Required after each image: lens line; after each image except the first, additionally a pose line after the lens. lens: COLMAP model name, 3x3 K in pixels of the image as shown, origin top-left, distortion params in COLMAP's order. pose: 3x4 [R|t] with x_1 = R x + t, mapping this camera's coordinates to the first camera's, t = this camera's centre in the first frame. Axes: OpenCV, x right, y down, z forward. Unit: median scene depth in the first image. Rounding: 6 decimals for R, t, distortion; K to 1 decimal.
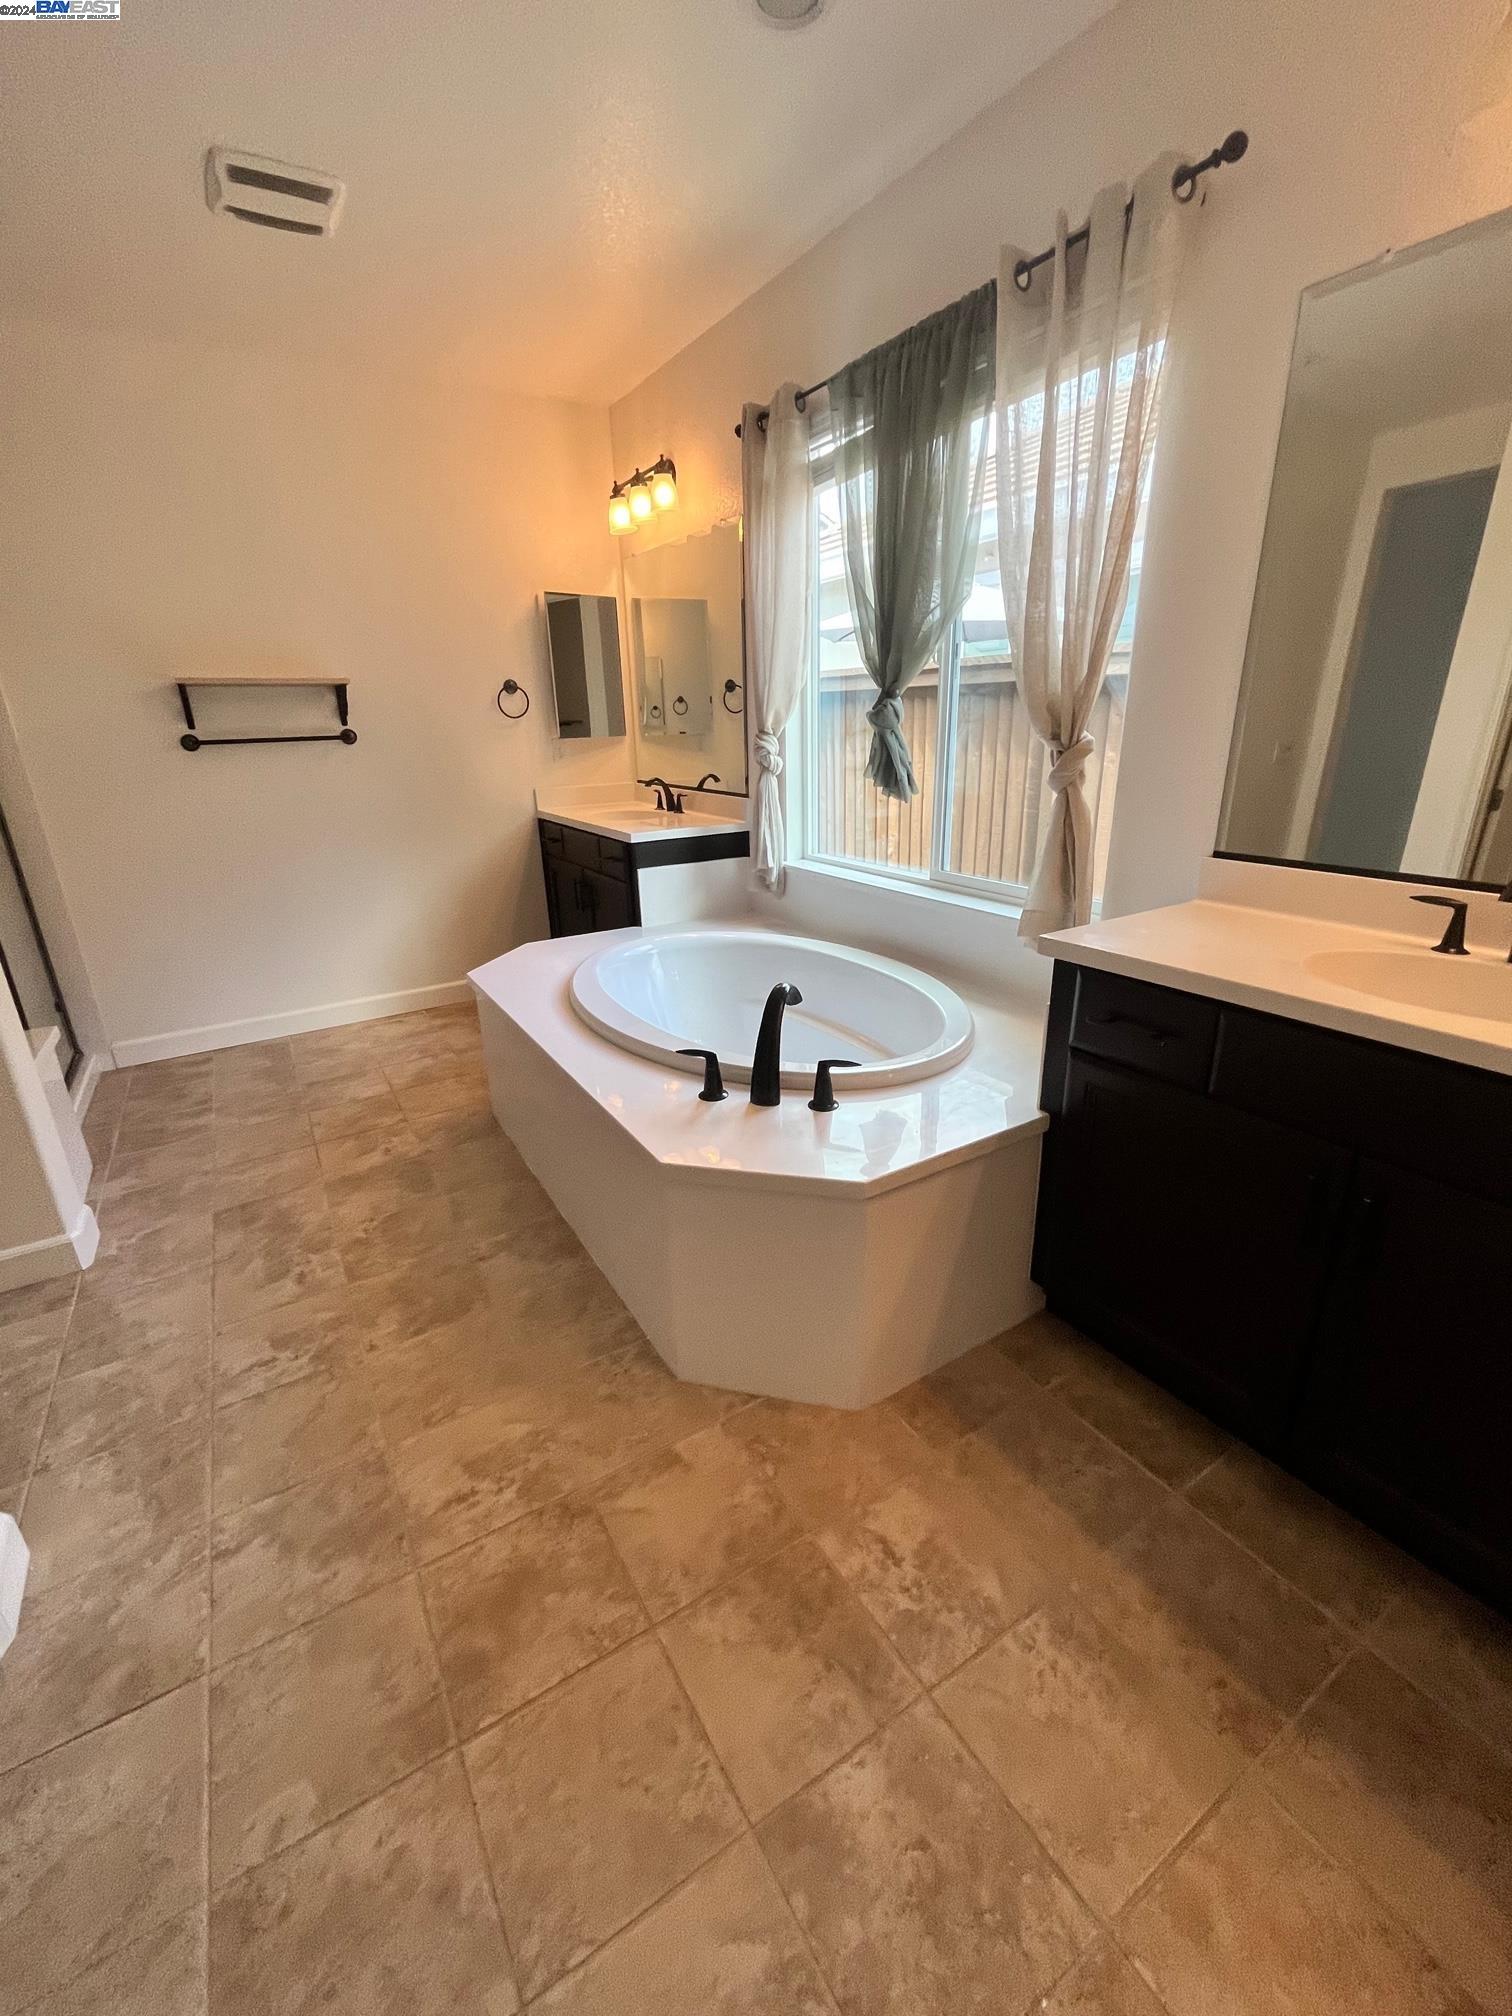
lens RADIAL K [[834.0, 0, 754.0], [0, 834.0, 1009.7], [0, 0, 1]] dist [-0.004480, -0.000377]
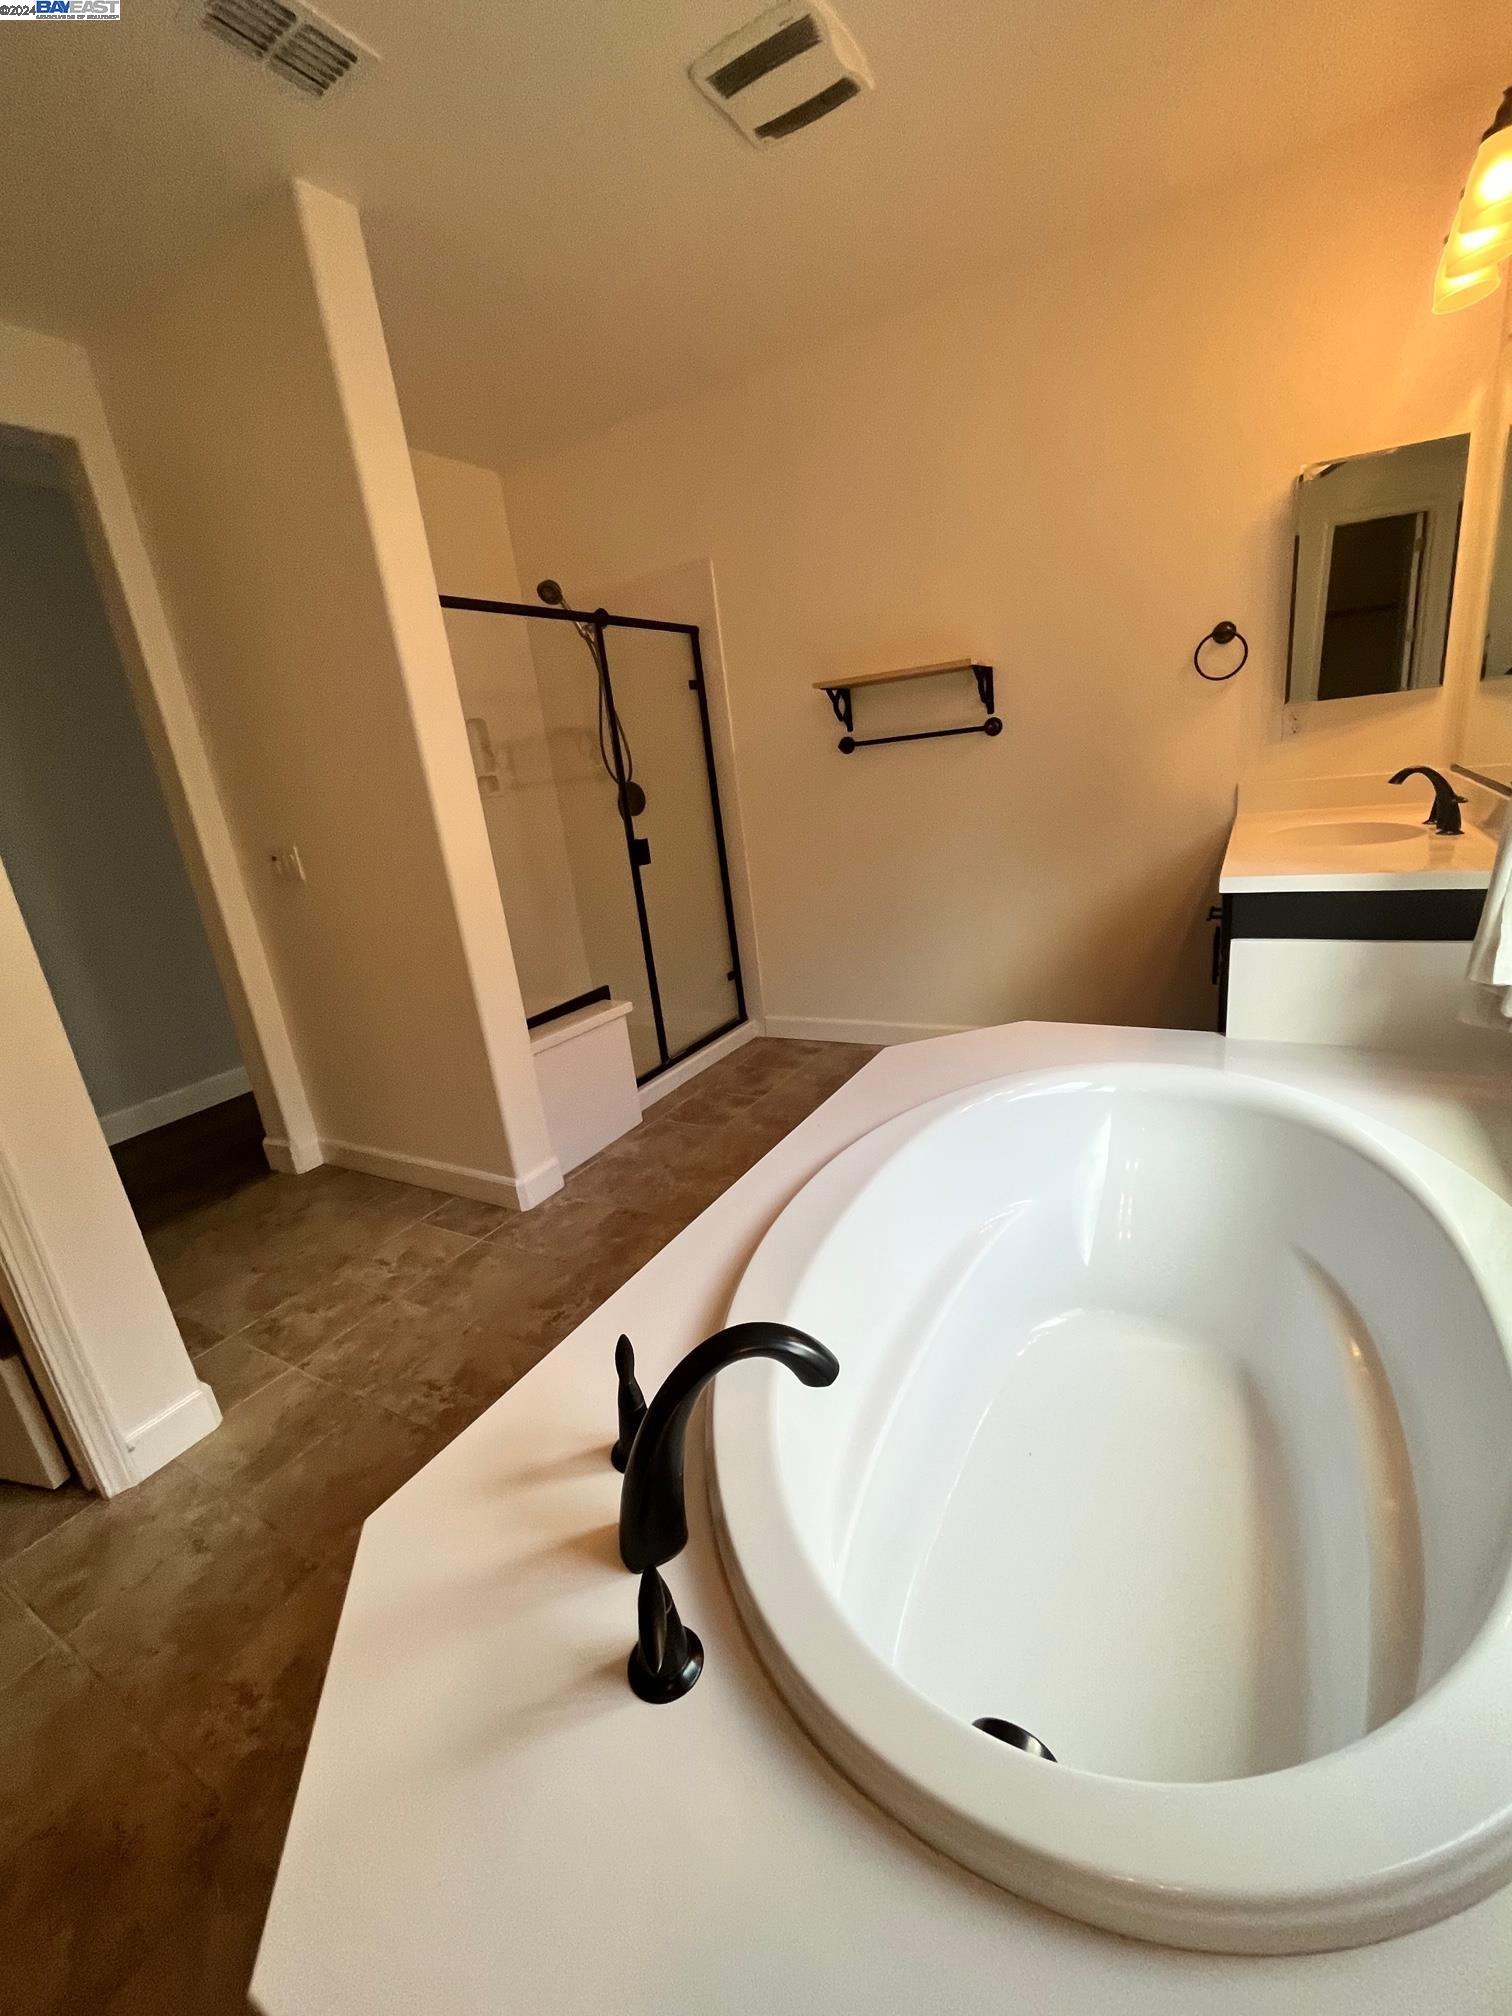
lens RADIAL K [[834.0, 0, 758.7], [0, 834.0, 1010.3], [0, 0, 1]] dist [-0.004480, -0.000377]
pose [[0.468611, 0.228989, -0.853211, 0.207440], [-0.194150, 0.968903, 0.153405, -0.145607], [0.861806, 0.093764, 0.498496, 0.440669]]
